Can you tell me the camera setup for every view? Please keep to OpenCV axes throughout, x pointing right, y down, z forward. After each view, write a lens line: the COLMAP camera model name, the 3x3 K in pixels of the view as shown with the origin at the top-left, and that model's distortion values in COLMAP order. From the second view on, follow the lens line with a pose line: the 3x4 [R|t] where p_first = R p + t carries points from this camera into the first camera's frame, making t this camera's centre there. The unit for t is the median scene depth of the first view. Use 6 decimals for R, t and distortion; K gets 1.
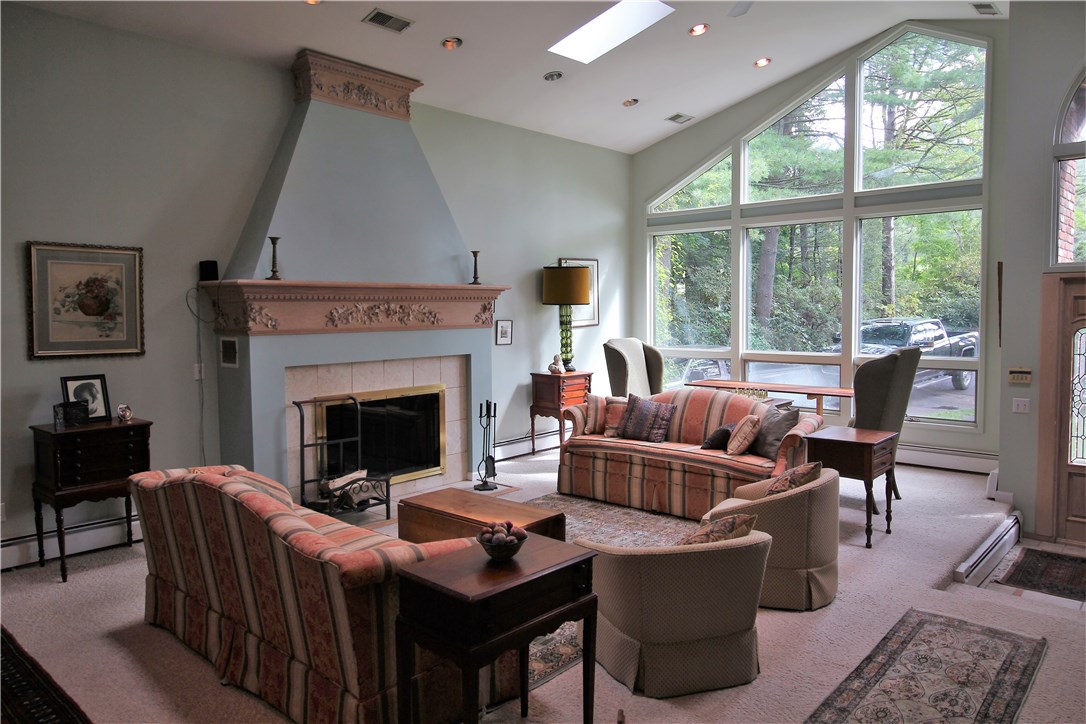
lens RADIAL K [[740.7, 0, 543.4], [0, 740.7, 356.9], [0, 0, 1]] dist [0.007149, 0.000617]
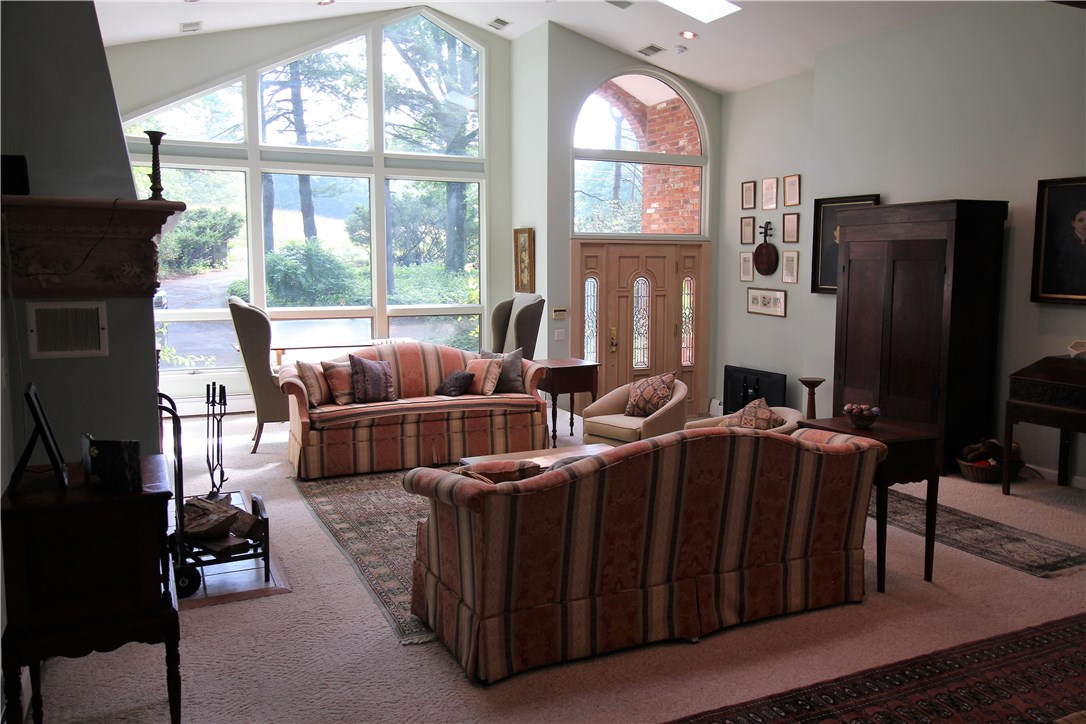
lens RADIAL K [[857.7, 0, 543.4], [0, 857.7, 362.5], [0, 0, 1]] dist [0.018576, 0.001106]
pose [[0.386417, -0.096263, 0.917287, -0.789956], [0.055273, 0.995168, 0.081151, -0.013425], [-0.920666, 0.019343, 0.389871, 0.389519]]
